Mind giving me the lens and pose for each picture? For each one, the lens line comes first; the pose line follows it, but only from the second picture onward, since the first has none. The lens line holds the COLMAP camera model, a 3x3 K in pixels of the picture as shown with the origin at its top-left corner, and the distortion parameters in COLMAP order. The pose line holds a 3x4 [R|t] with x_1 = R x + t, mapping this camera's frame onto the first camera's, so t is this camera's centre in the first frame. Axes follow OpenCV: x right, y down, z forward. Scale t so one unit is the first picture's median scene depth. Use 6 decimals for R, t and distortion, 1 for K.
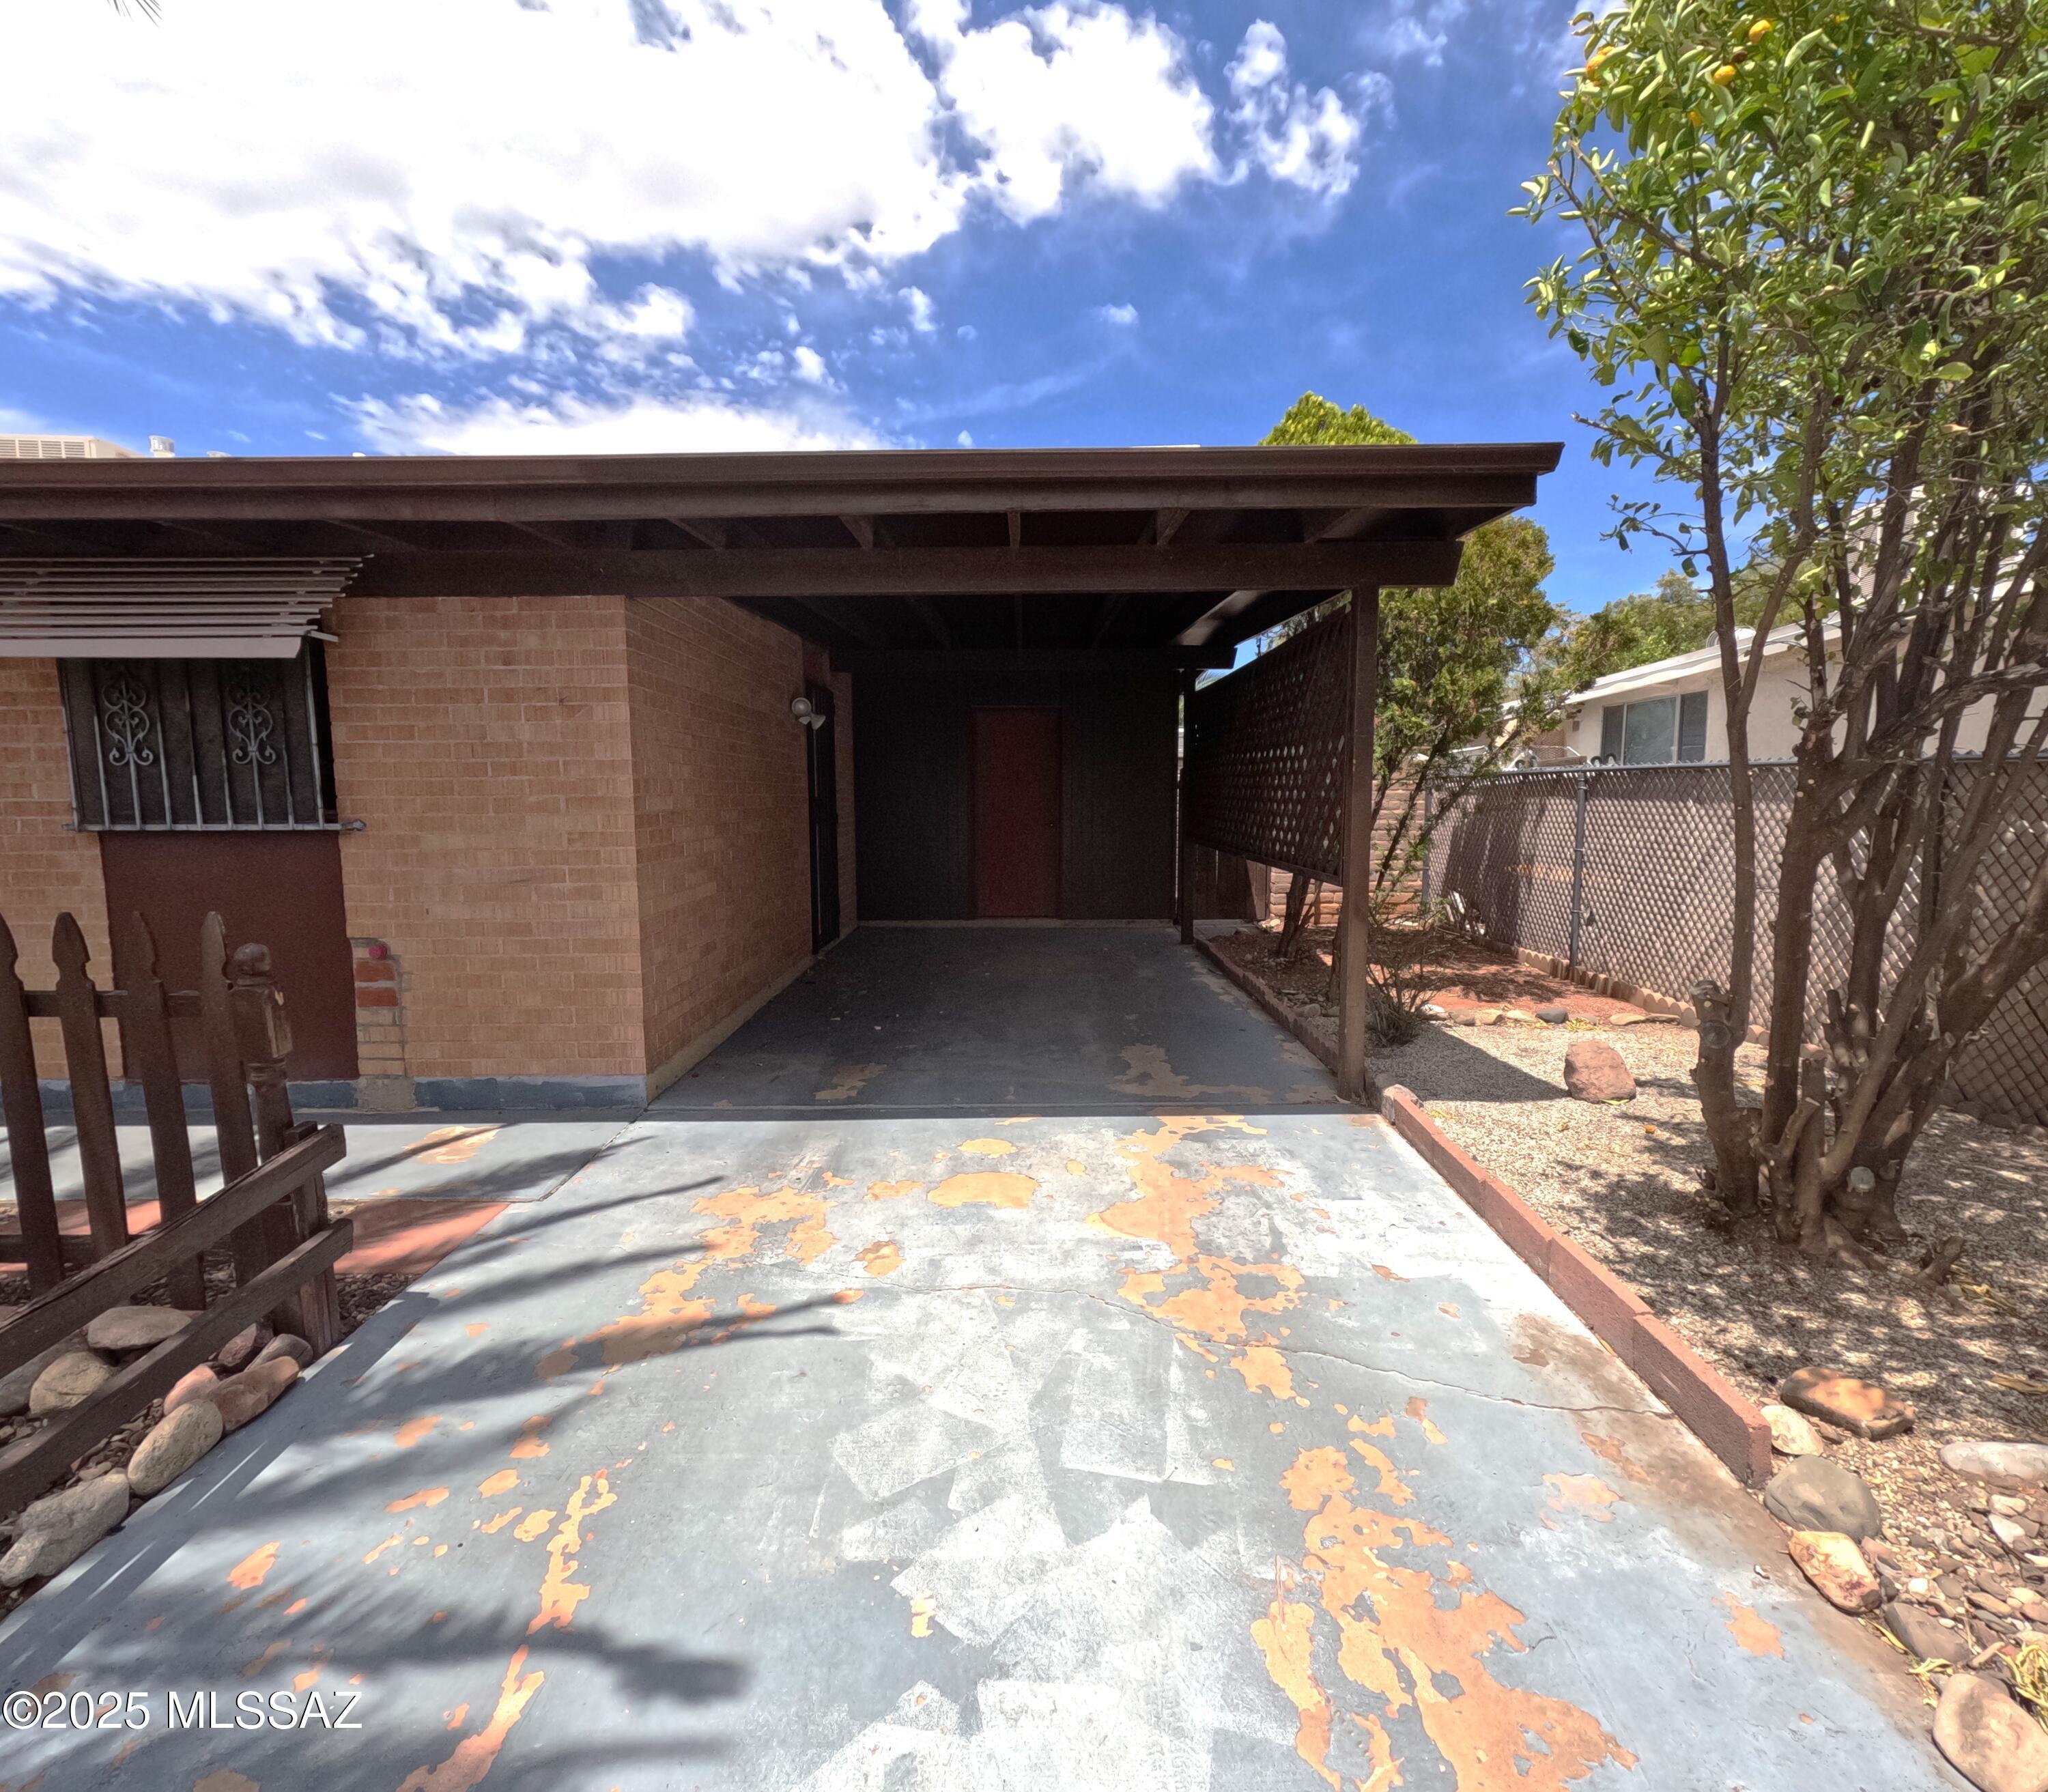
lens RADIAL K [[1023.0, 0, 1024.0], [0, 1023.0, 896.0], [0, 0, 1]] dist [0.043984, -0.012955]
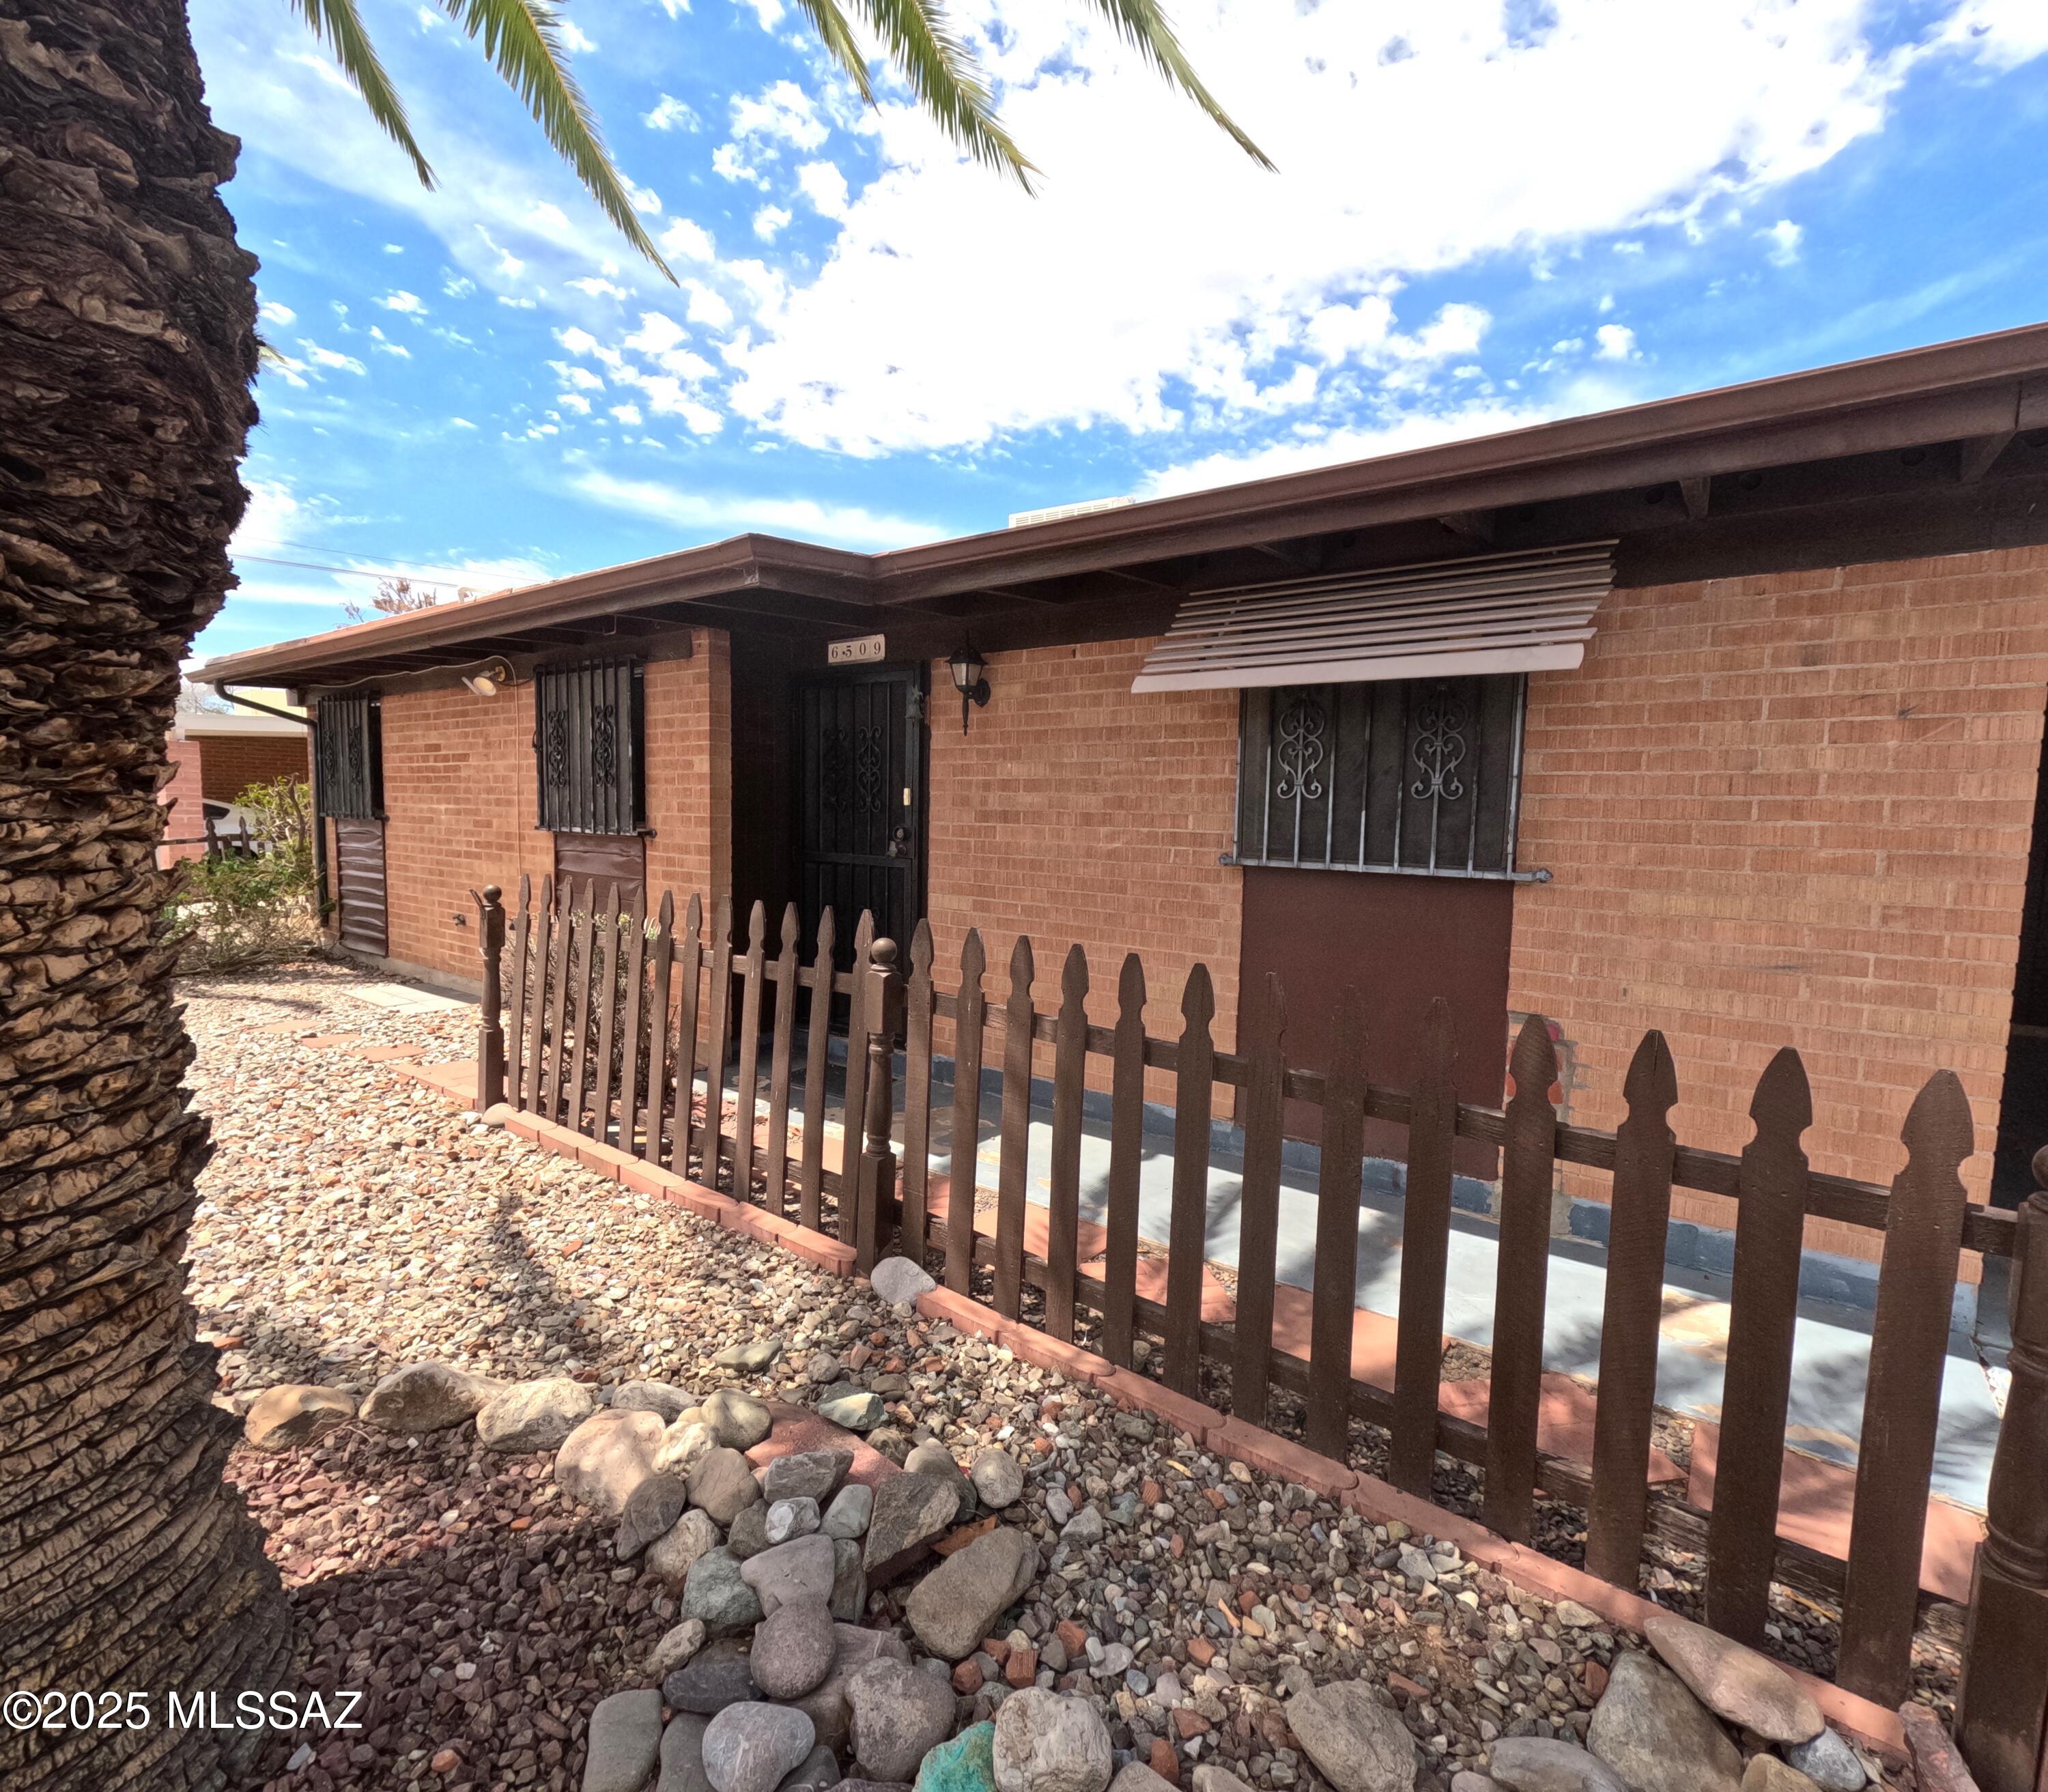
lens RADIAL K [[970.0, 0, 1024.0], [0, 970.0, 896.0], [0, 0, 1]] dist [-0.020411, 0.000813]
pose [[0.811406, 0.075536, -0.579581, -0.528612], [-0.077916, 0.996742, 0.020824, -0.036195], [0.579266, 0.028262, 0.814648, 0.155272]]
